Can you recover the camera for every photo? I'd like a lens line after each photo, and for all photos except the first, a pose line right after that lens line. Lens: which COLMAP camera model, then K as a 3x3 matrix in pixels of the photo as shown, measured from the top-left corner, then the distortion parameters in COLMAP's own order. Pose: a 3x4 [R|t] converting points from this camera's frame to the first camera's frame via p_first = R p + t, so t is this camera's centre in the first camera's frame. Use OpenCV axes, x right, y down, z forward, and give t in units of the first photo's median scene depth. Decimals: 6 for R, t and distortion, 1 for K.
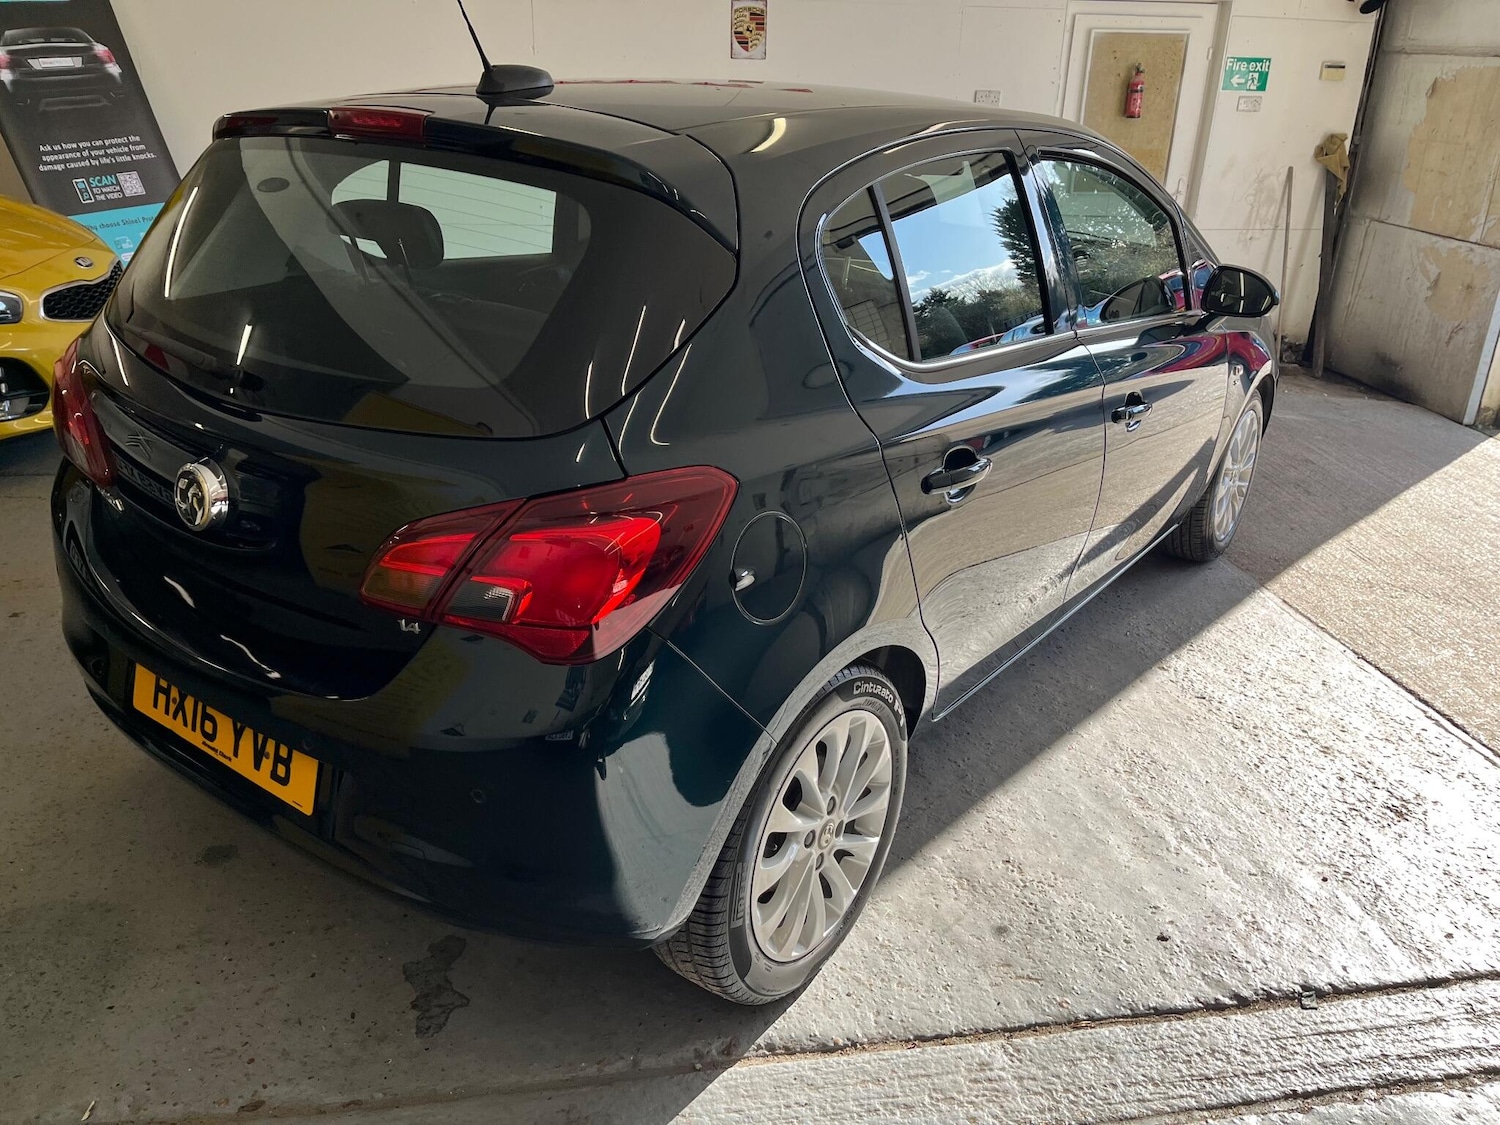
lens RADIAL K [[1140.2, 0, 741.1], [0, 1140.2, 564.5], [0, 0, 1]] dist [0.074685, -0.102909]
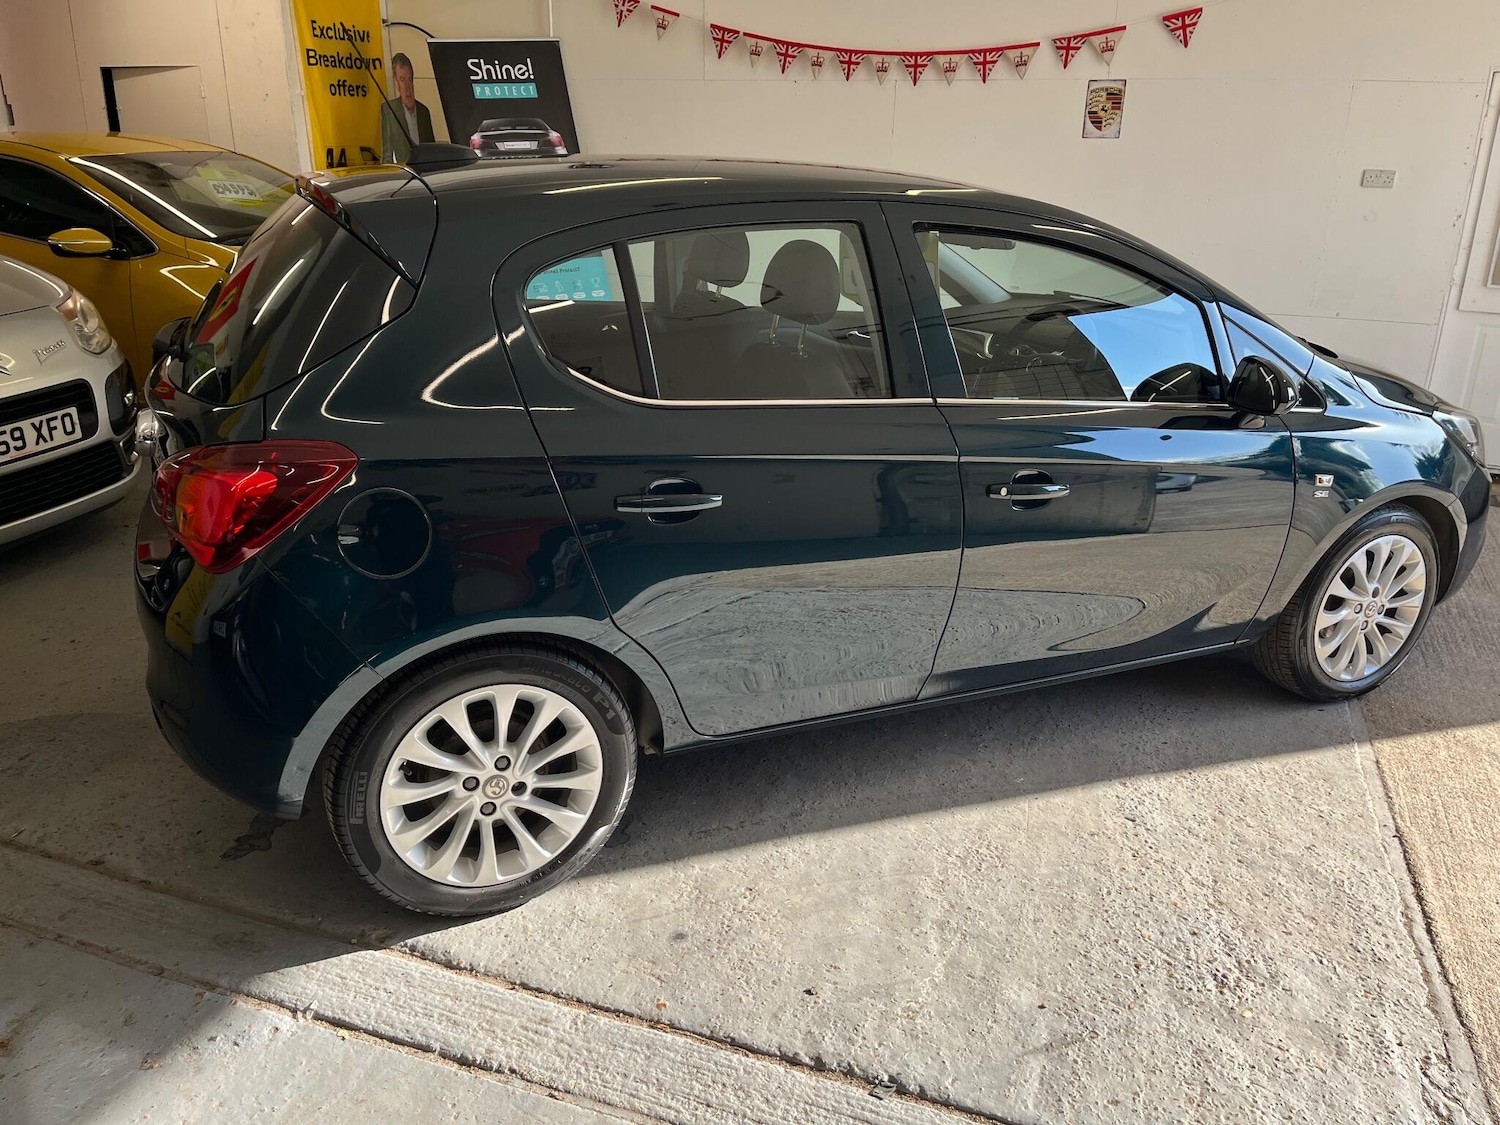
lens RADIAL K [[1140.2, 0, 741.1], [0, 1140.2, 564.5], [0, 0, 1]] dist [0.074685, -0.102909]
pose [[0.875425, 0.161241, -0.455668, 0.771476], [-0.189186, 0.981810, -0.016043, -0.013872], [0.444793, 0.100250, 0.890005, 0.051881]]
